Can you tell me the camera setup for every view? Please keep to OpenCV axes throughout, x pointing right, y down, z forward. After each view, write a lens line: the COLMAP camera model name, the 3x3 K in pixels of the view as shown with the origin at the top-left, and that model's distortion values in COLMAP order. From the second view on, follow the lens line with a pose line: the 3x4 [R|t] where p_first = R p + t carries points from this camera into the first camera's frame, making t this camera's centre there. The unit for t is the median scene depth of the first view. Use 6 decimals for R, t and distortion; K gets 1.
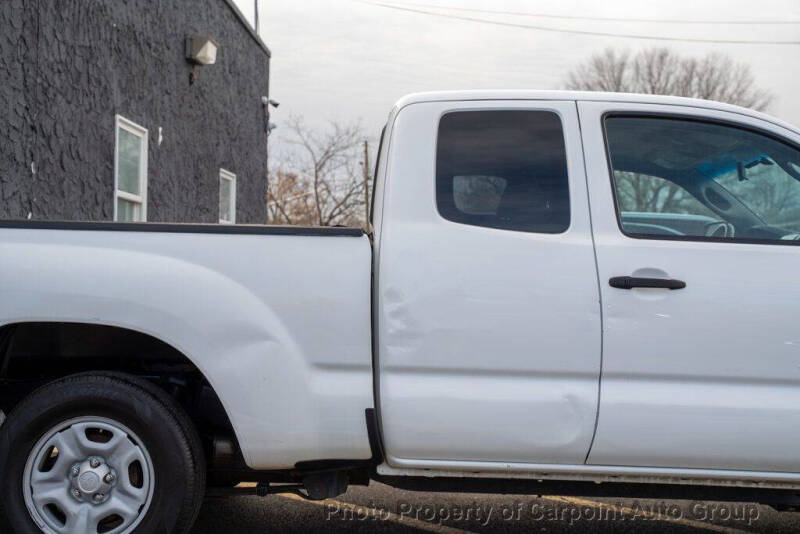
lens RADIAL K [[1109.6, 0, 397.2], [0, 1109.6, 267.3], [0, 0, 1]] dist [0.093372, 0.000000]
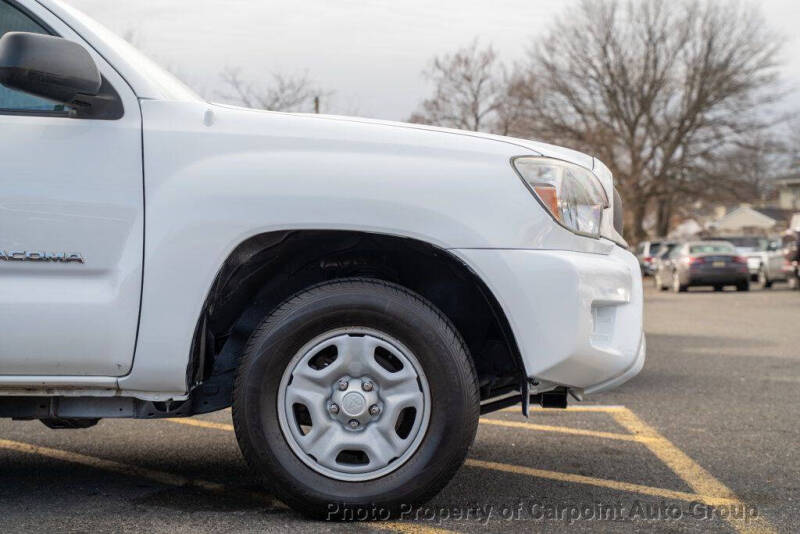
lens RADIAL K [[1257.3, 0, 399.8], [0, 1257.3, 270.0], [0, 0, 1]] dist [0.171546, 0.000000]
pose [[0.999905, -0.012175, -0.006426, 0.644611], [0.012294, 0.999746, 0.018905, 0.081358], [0.006194, -0.018983, 0.999801, 0.011844]]
